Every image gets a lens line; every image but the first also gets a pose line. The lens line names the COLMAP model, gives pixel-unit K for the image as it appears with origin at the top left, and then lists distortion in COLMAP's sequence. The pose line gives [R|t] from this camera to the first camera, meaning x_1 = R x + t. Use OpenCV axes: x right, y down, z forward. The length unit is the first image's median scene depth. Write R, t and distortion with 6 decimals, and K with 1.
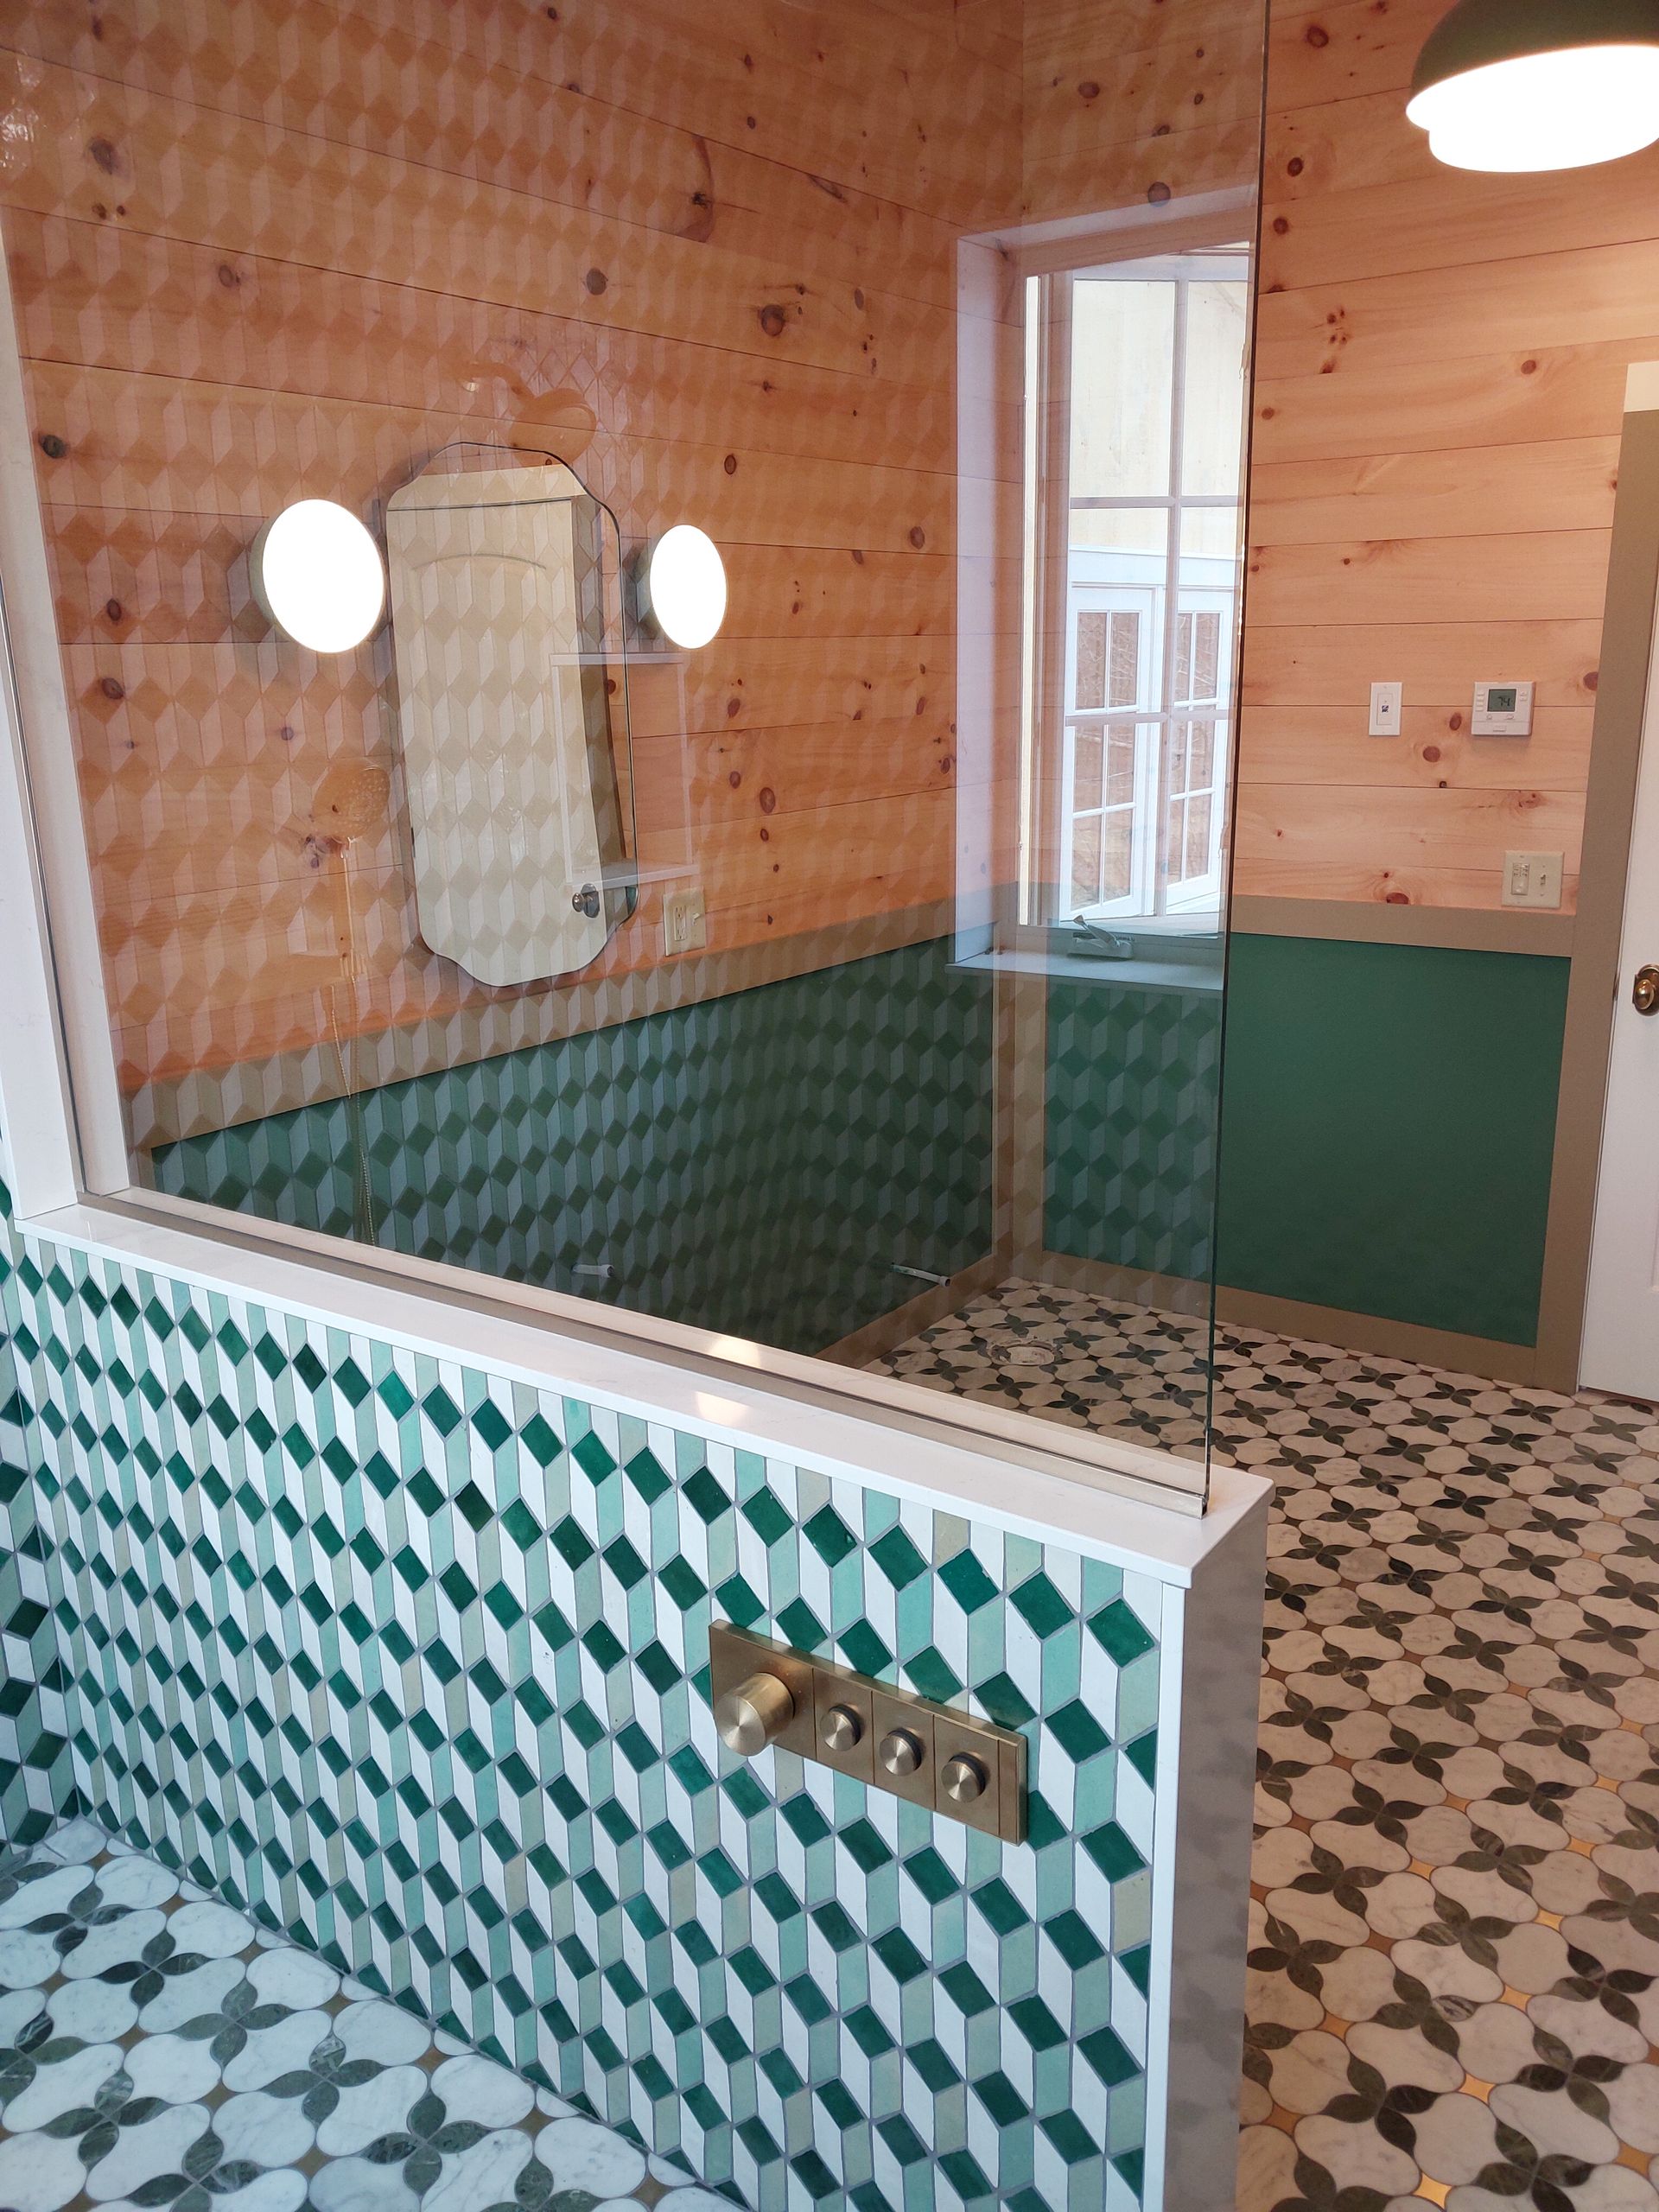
lens RADIAL K [[1753.9, 0, 846.4], [0, 1753.9, 1114.7], [0, 0, 1]] dist [0.006155, -0.004537]
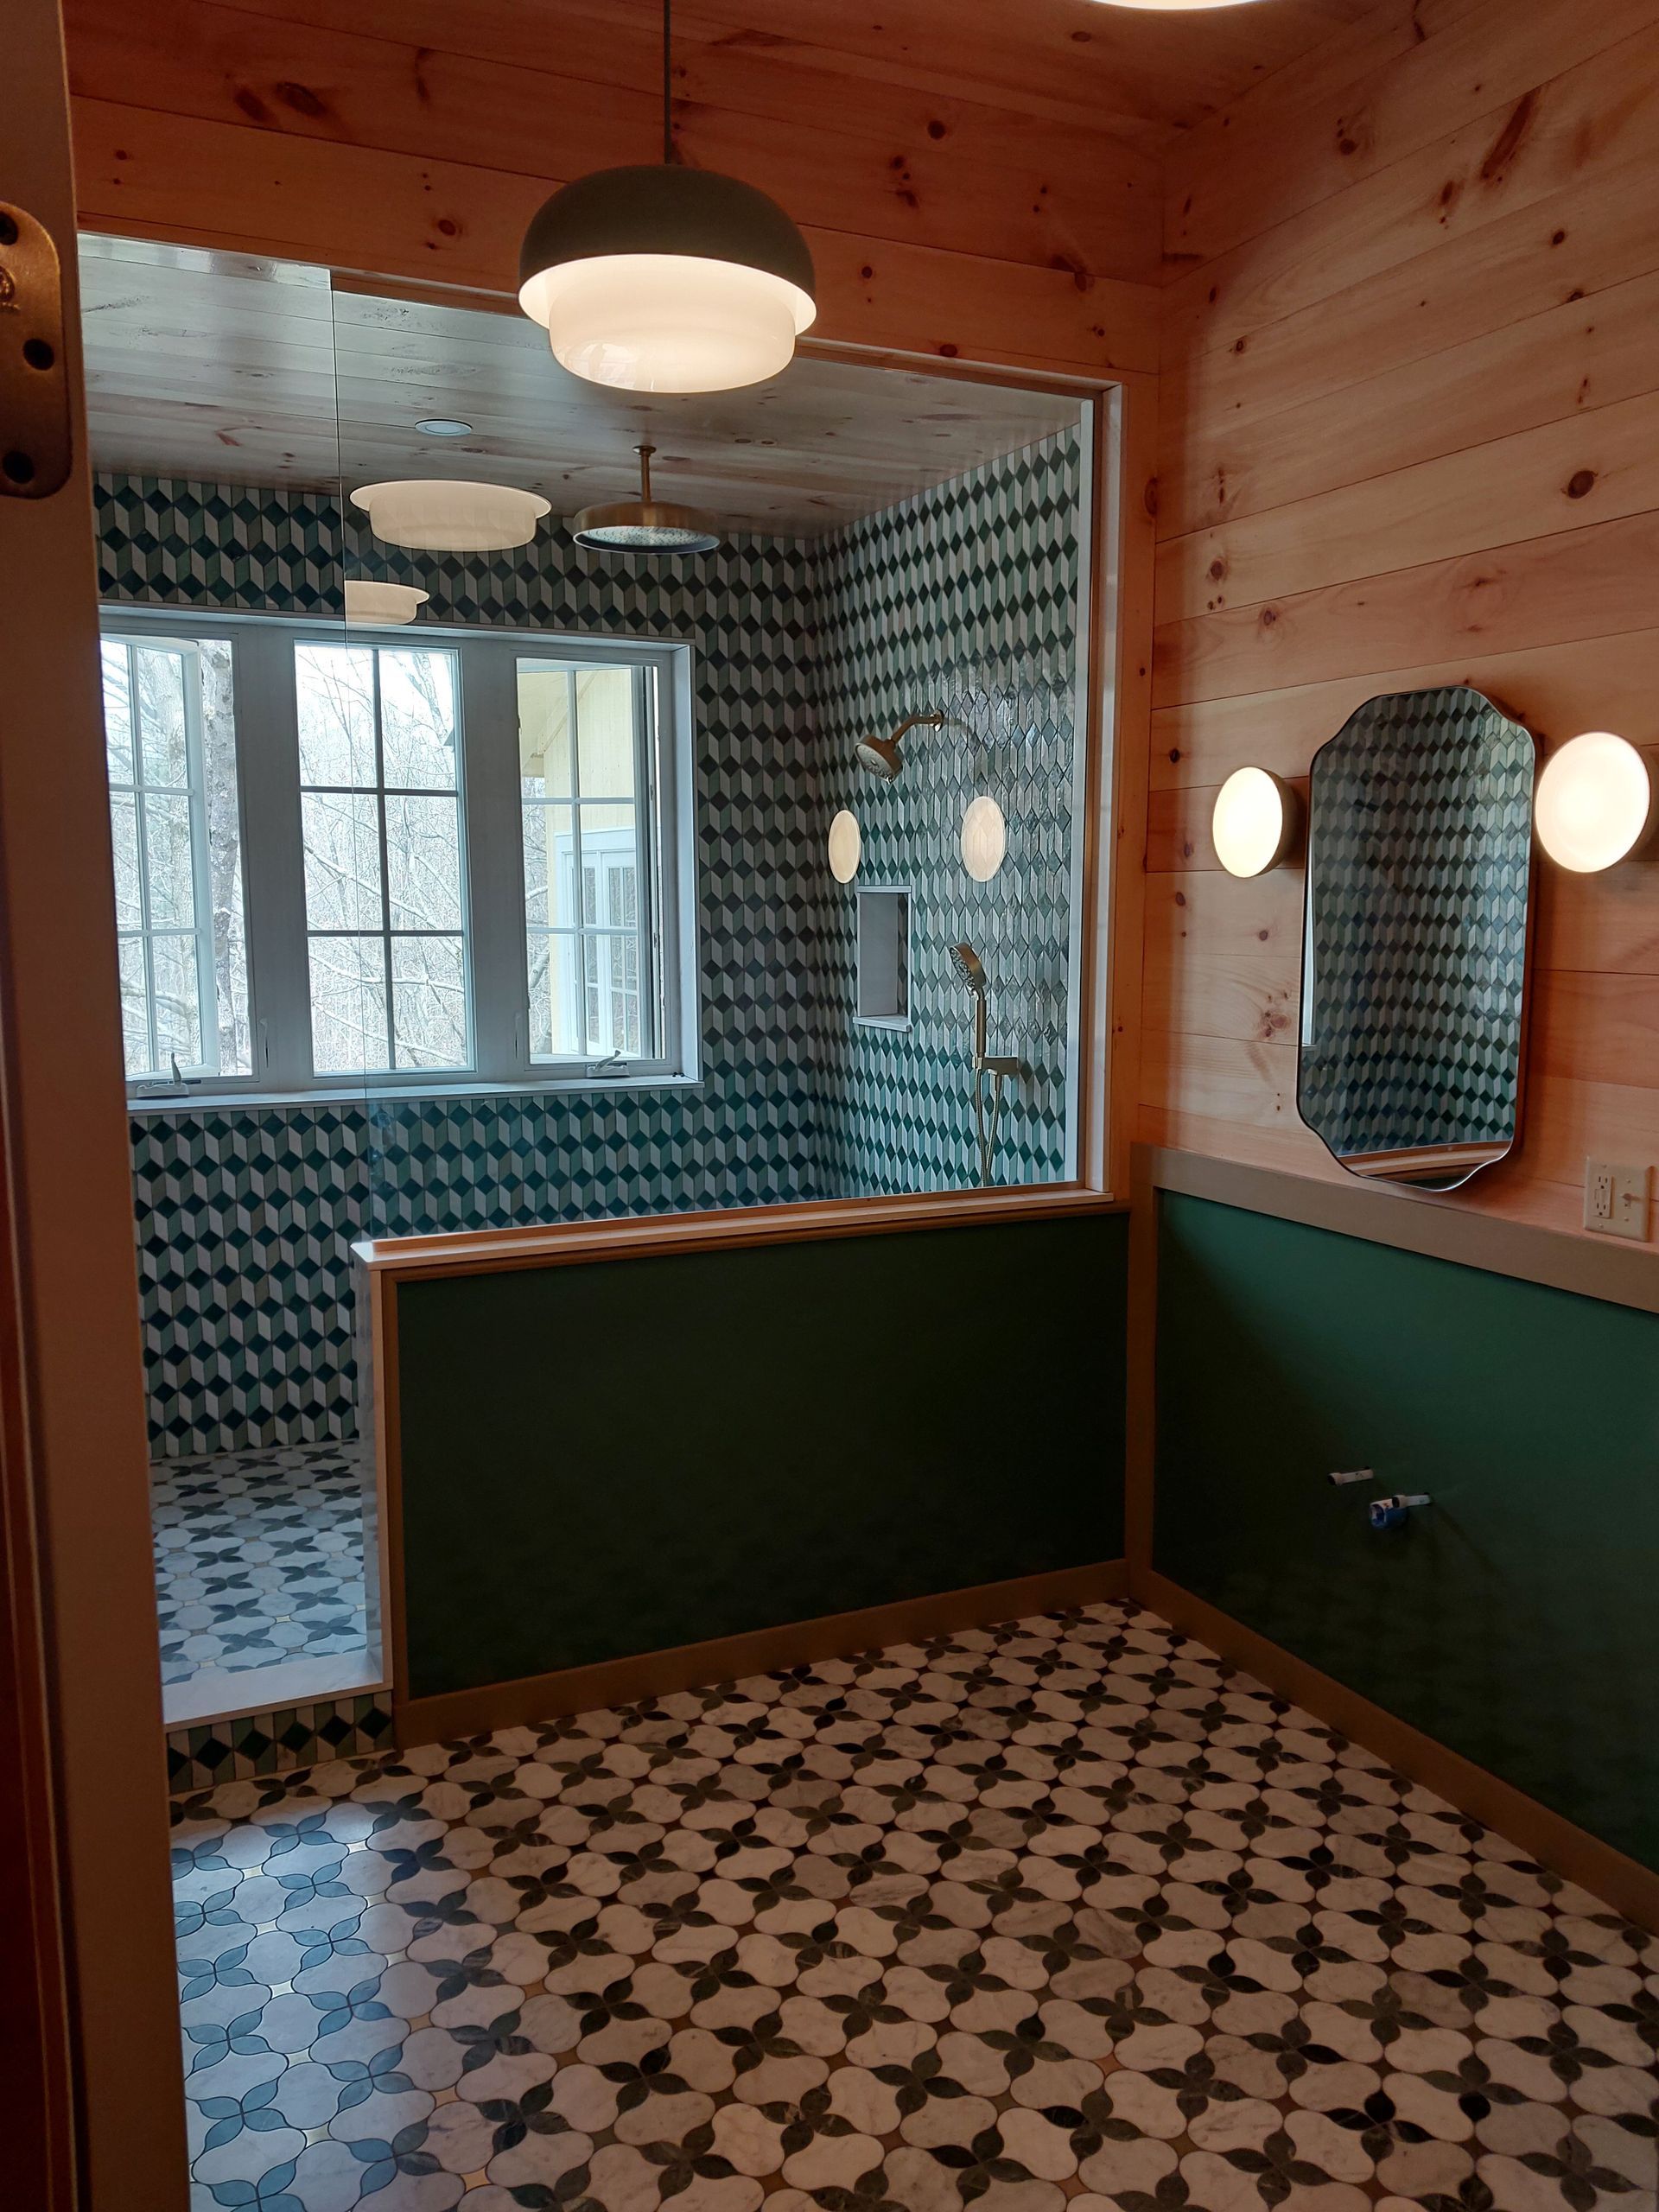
lens RADIAL K [[1753.9, 0, 846.4], [0, 1753.9, 1114.7], [0, 0, 1]] dist [0.006155, -0.004537]
pose [[-0.492383, 0.134023, -0.859998, 1.174734], [-0.211277, 0.940117, 0.267473, -0.441410], [0.844346, 0.313397, -0.434582, 1.571854]]
